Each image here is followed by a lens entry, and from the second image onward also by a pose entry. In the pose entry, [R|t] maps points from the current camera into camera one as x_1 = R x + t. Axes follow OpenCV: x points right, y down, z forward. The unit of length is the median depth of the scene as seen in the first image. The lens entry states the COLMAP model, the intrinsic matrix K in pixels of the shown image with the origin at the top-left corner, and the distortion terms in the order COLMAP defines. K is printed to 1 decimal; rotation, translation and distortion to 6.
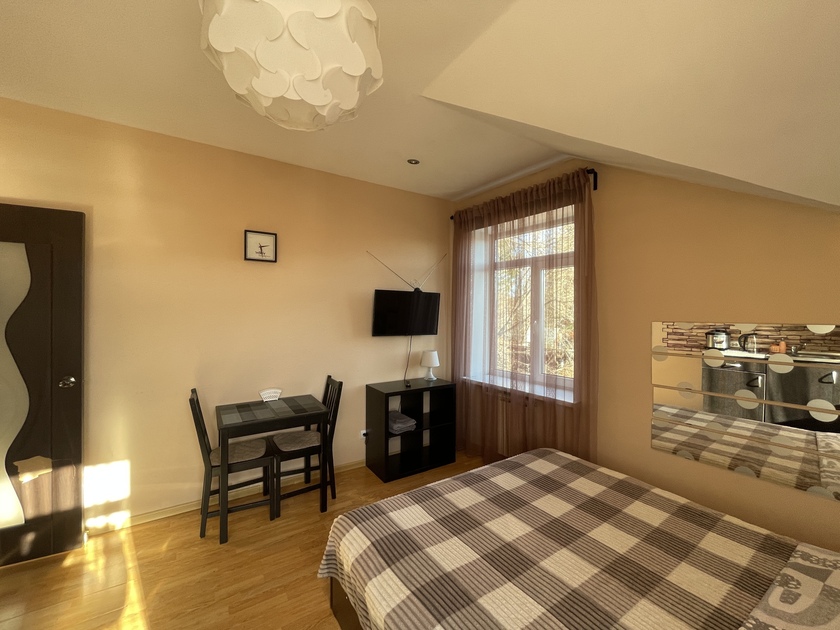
lens RADIAL K [[341.2, 0, 420.8], [0, 341.2, 314.2], [0, 0, 1]] dist [-0.001091, -0.000221]
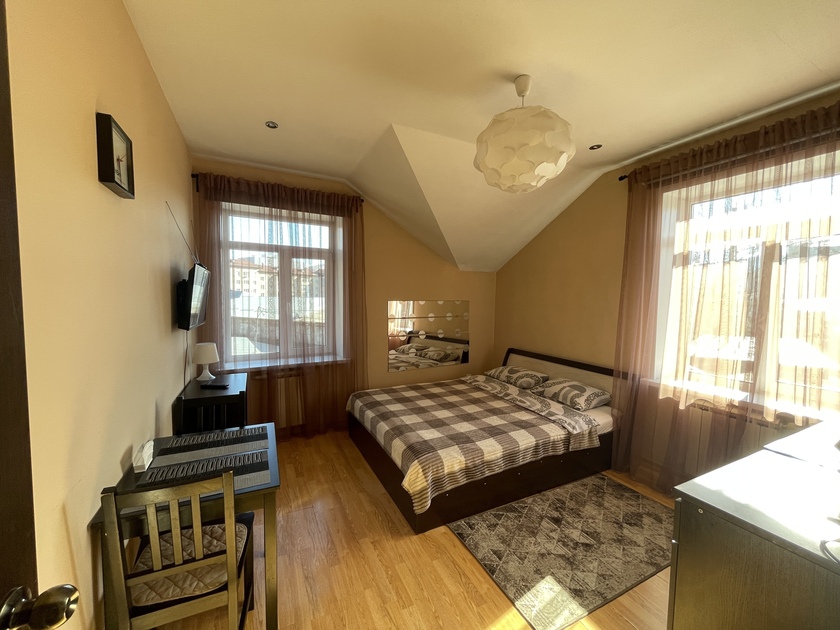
lens RADIAL K [[341.2, 0, 420.8], [0, 341.2, 314.2], [0, 0, 1]] dist [-0.001091, -0.000221]
pose [[0.120732, -0.056382, 0.991083, -0.837405], [-0.003574, 0.998355, 0.057231, -0.010576], [-0.992679, -0.010451, 0.120331, 0.485260]]
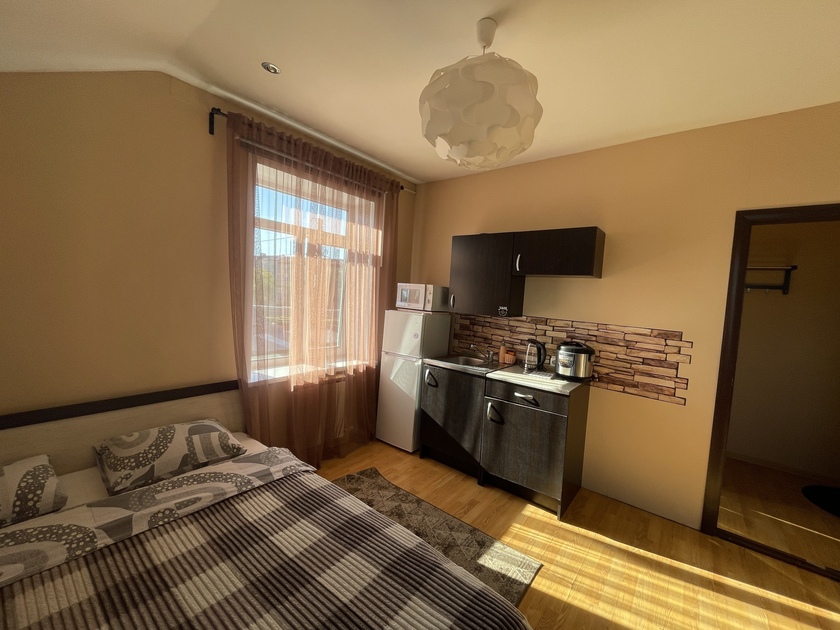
lens RADIAL K [[341.2, 0, 420.8], [0, 341.2, 314.2], [0, 0, 1]] dist [-0.001091, -0.000221]
pose [[-0.945854, -0.038866, -0.322258, 0.109392], [-0.062606, 0.996008, 0.063630, -0.010626], [0.318499, 0.080360, -0.944511, 0.869406]]
